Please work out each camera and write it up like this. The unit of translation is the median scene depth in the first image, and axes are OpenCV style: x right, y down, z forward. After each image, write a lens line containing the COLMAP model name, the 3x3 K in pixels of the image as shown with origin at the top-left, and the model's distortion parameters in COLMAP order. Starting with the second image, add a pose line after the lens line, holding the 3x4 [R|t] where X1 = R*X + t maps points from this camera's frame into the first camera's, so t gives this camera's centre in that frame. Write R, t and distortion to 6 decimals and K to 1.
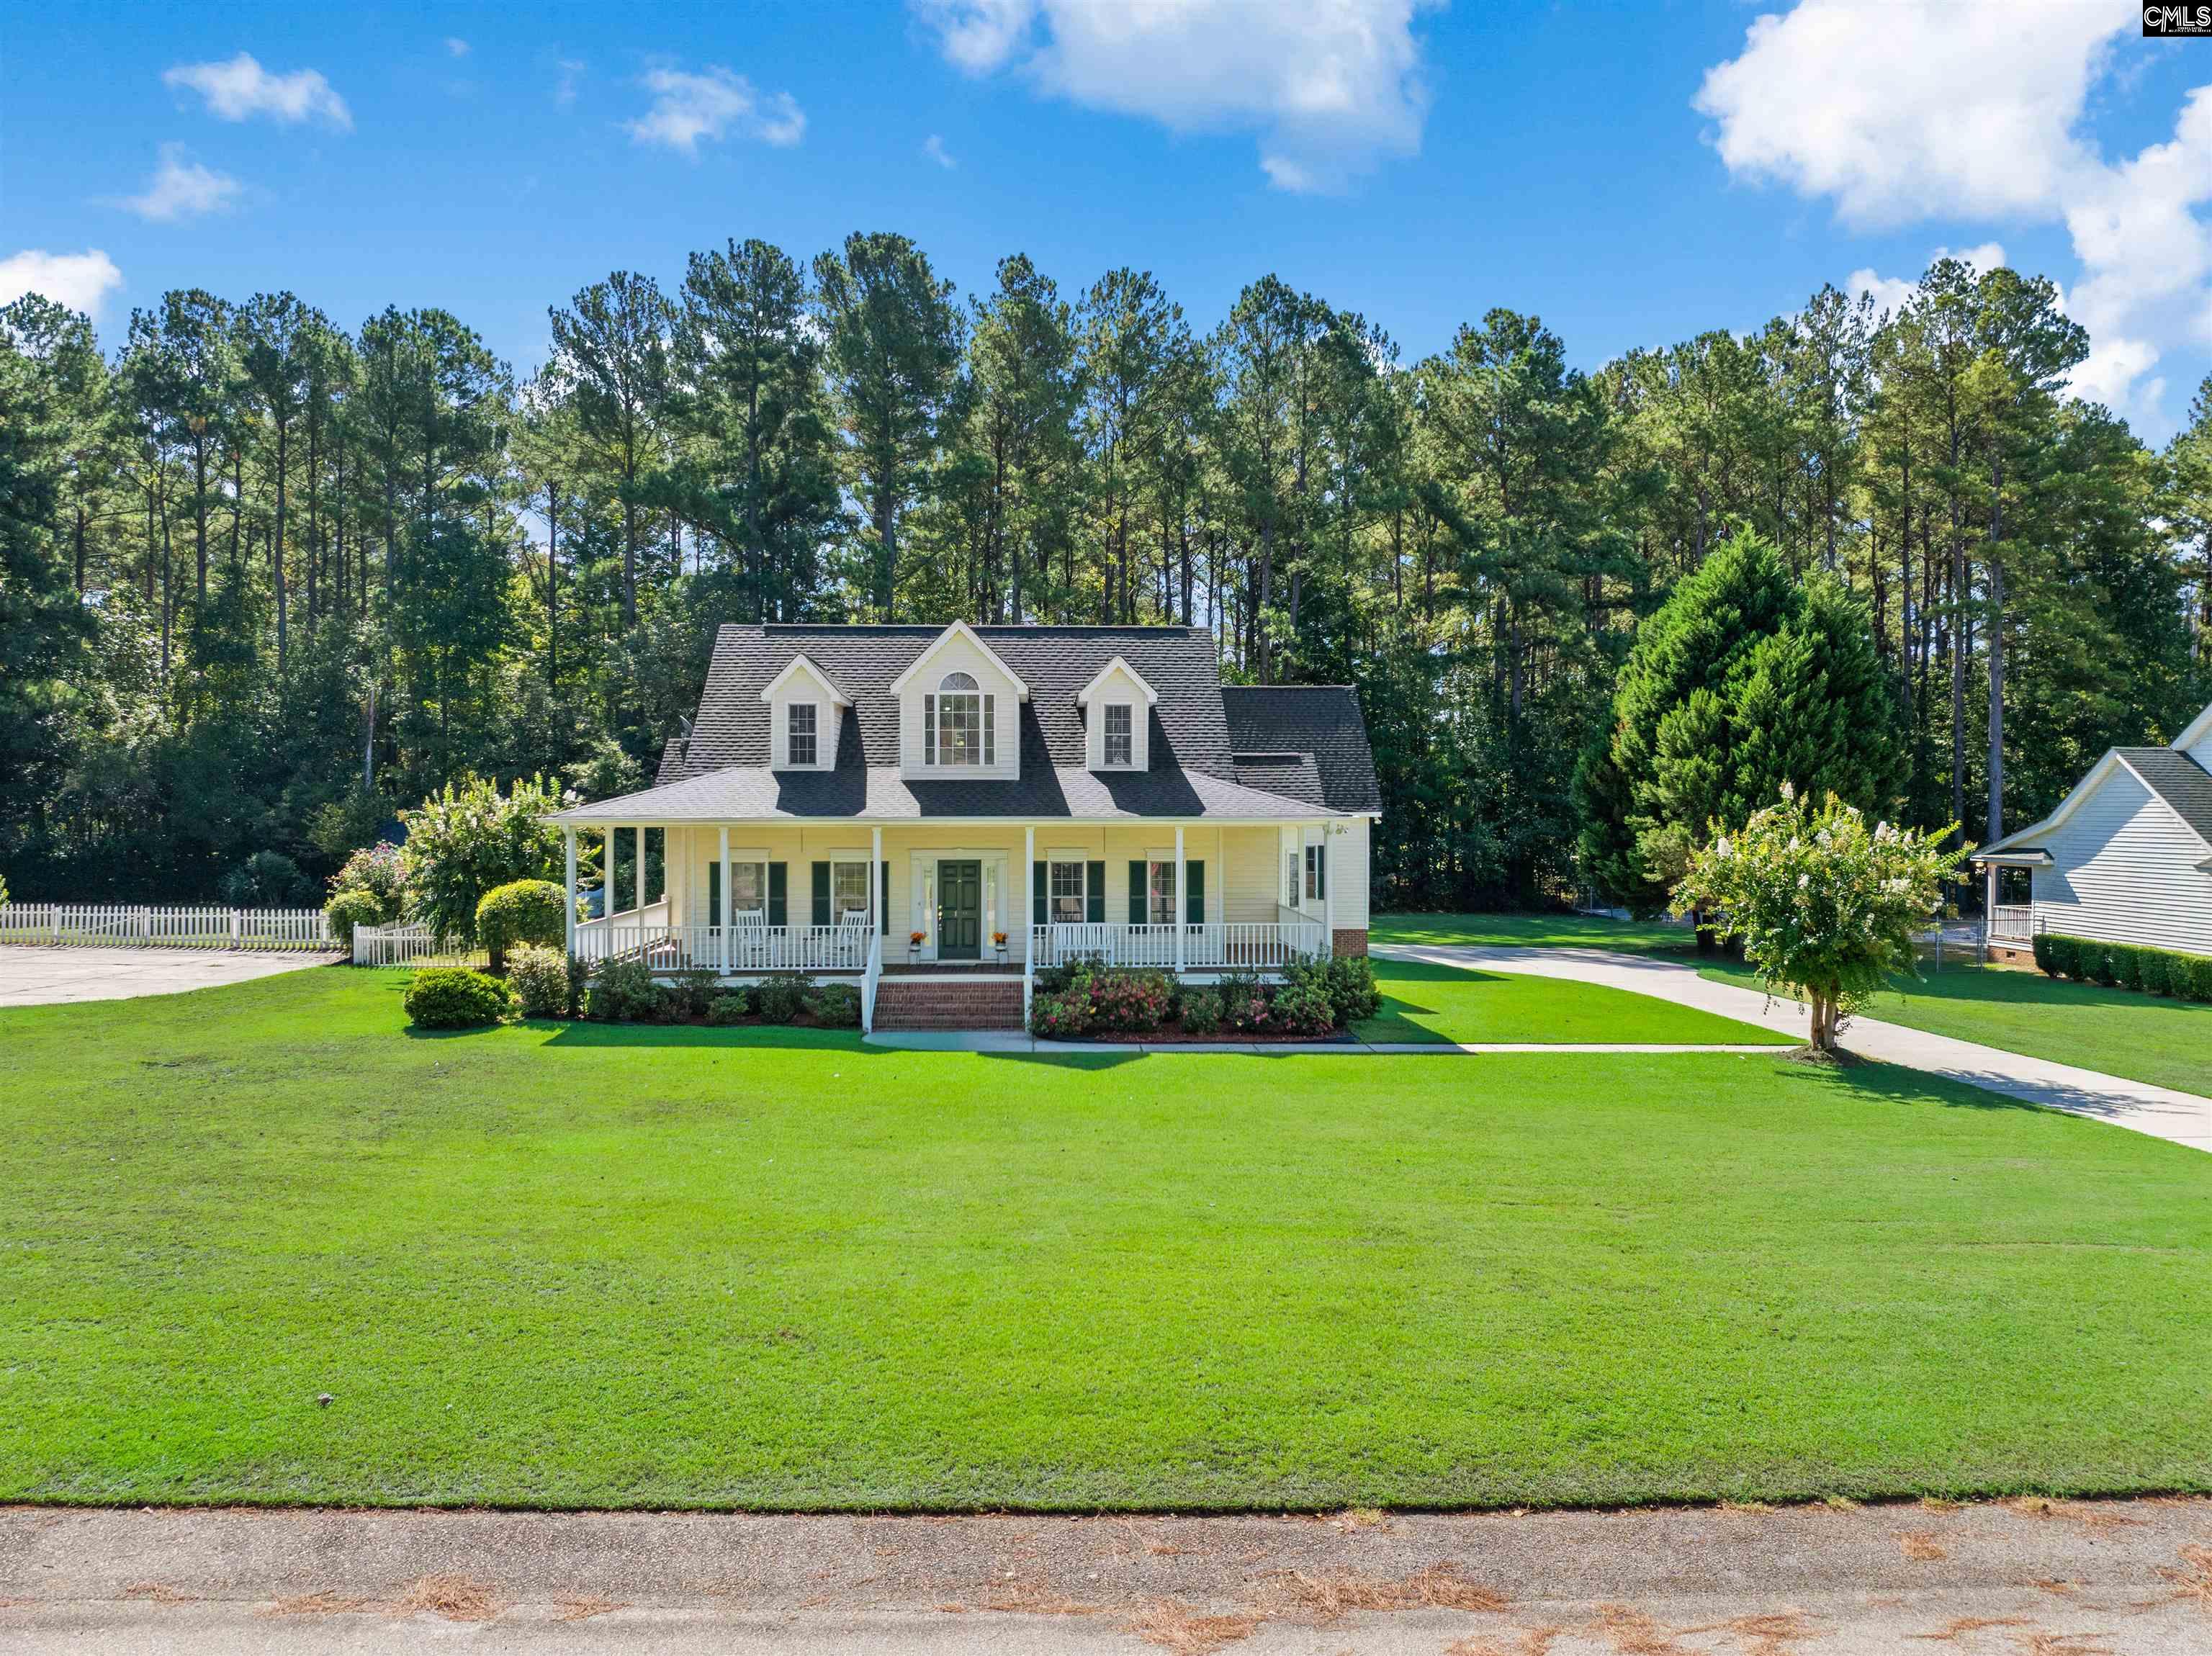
lens RADIAL K [[1541.3, 0, 1106.0], [0, 1541.3, 828.0], [0, 0, 1]] dist [0.001131, -0.210287]
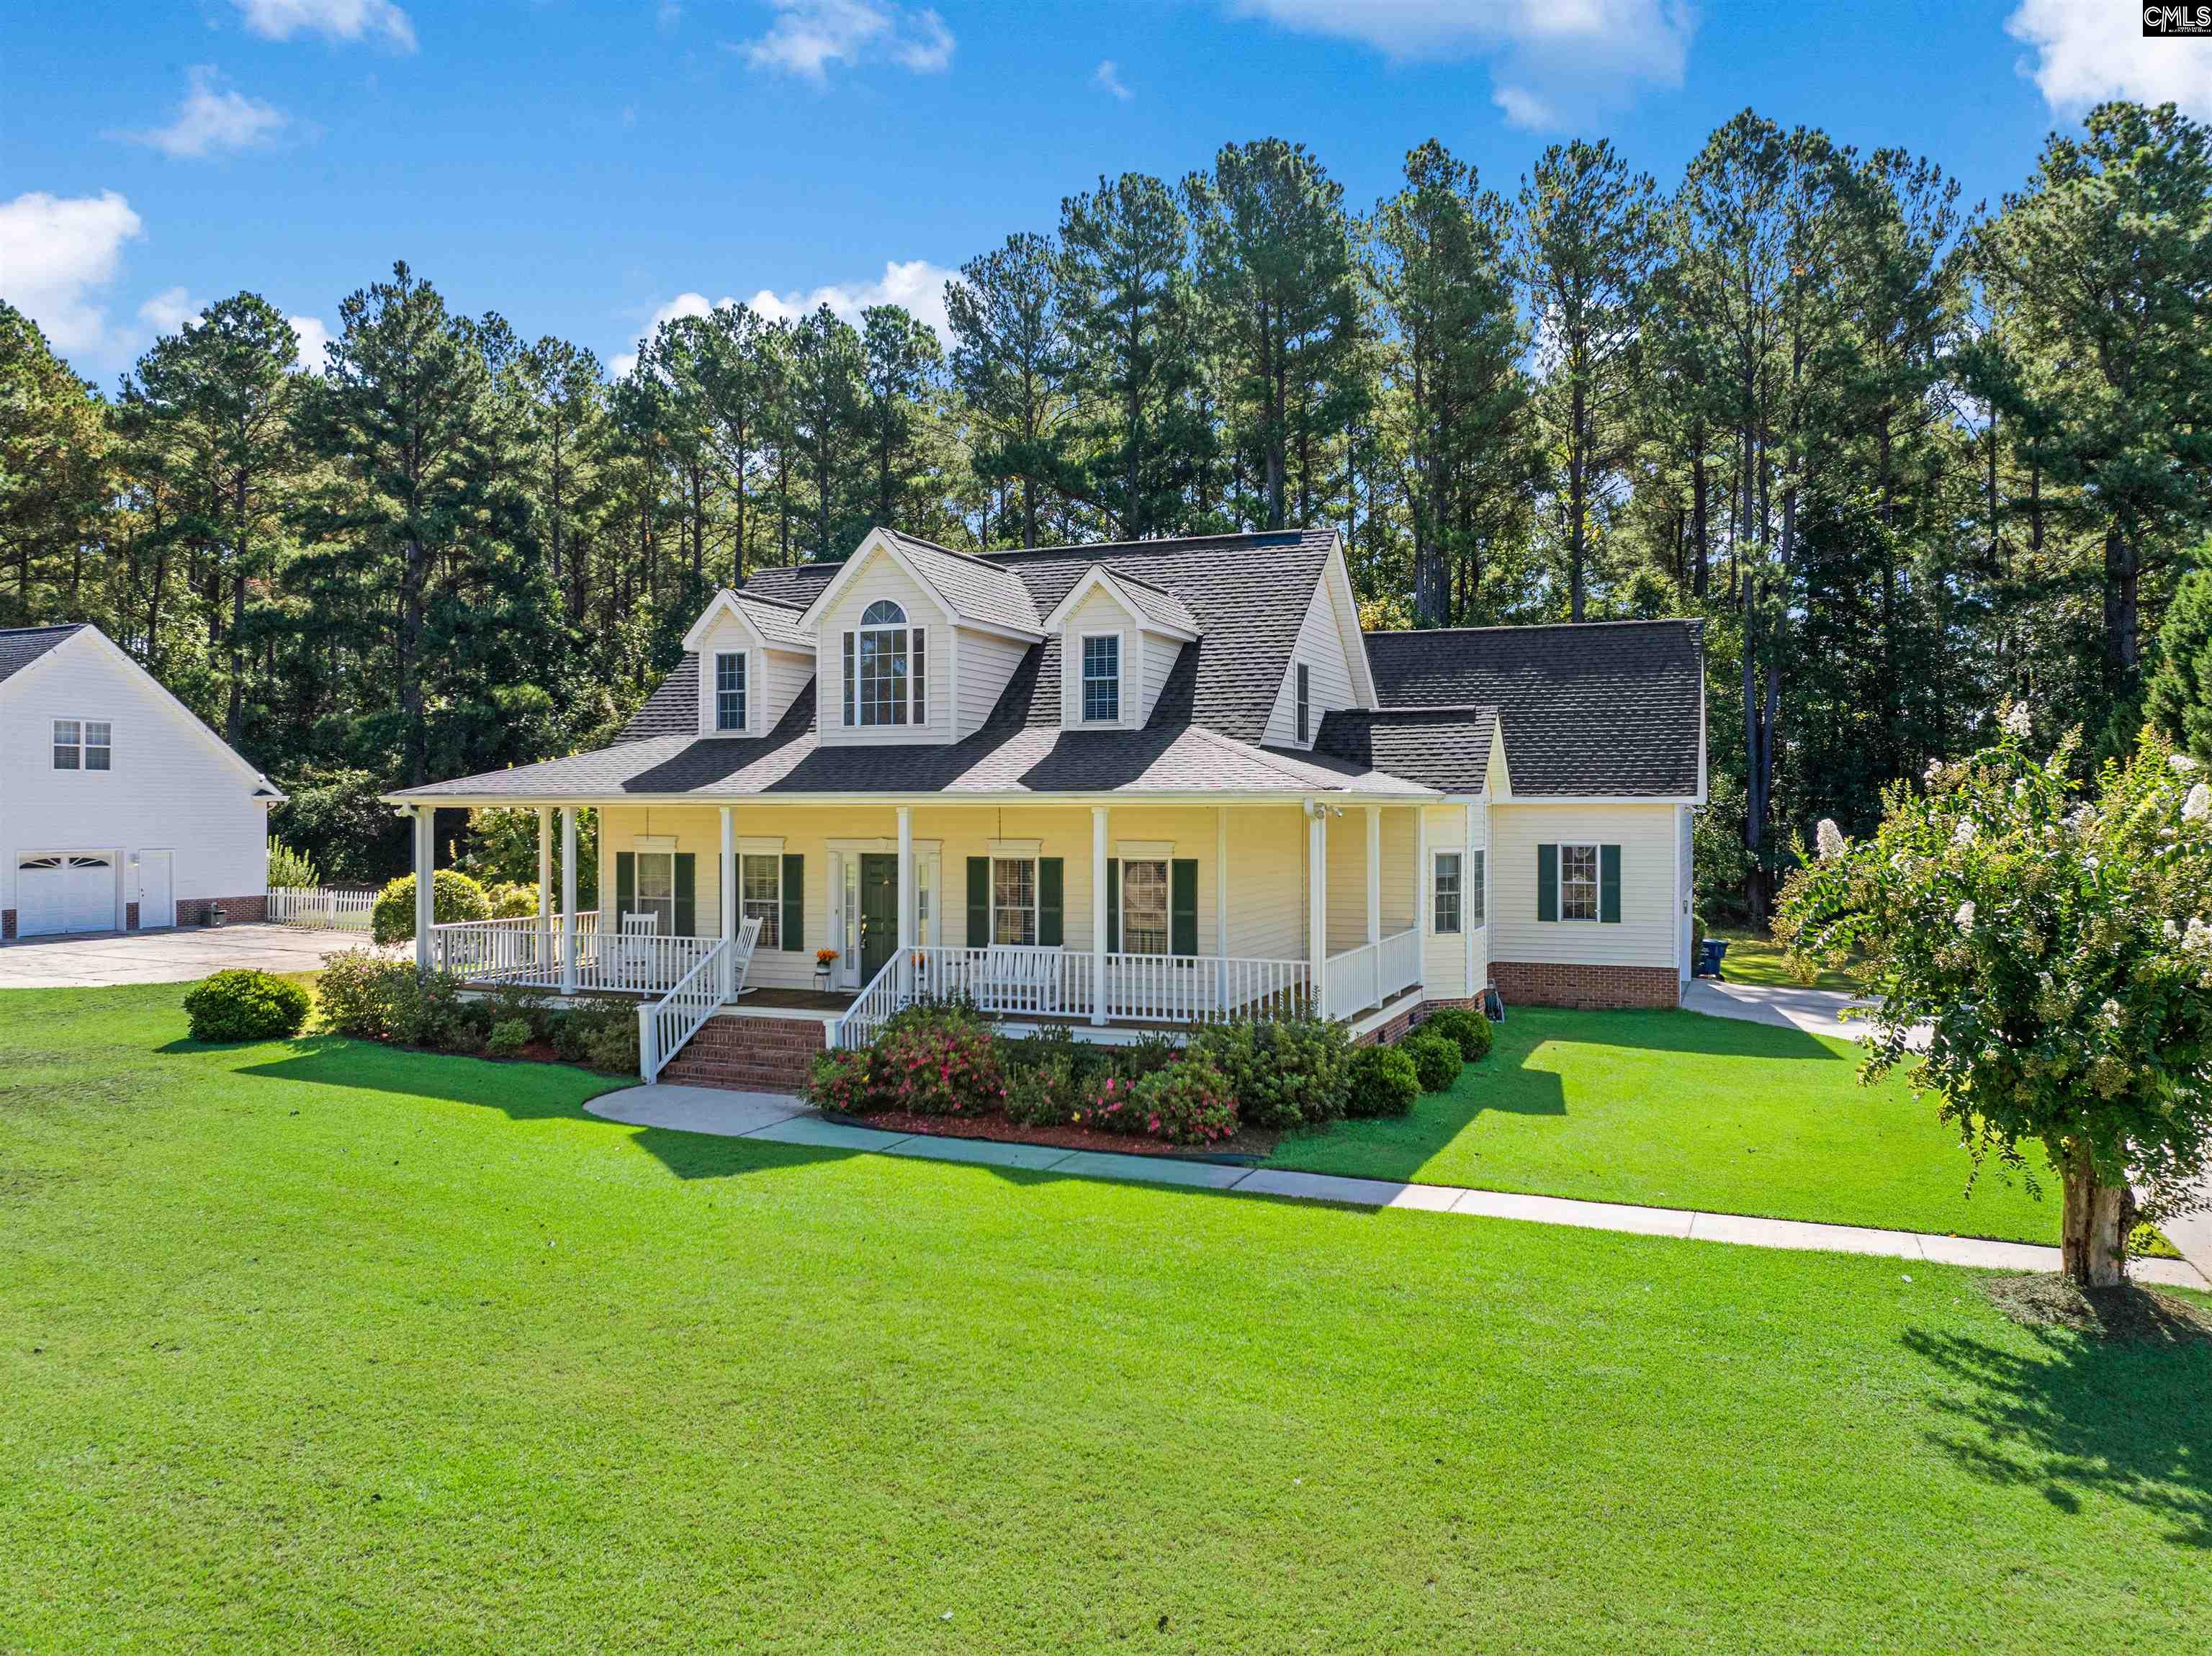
lens RADIAL K [[1548.8, 0, 1106.0], [0, 1548.8, 828.0], [0, 0, 1]] dist [-0.045053, 0.008113]
pose [[0.902598, 0.005314, -0.430451, 0.286936], [-0.006829, 0.999975, -0.001974, 0.008048], [0.430430, 0.004722, 0.902612, 0.335892]]
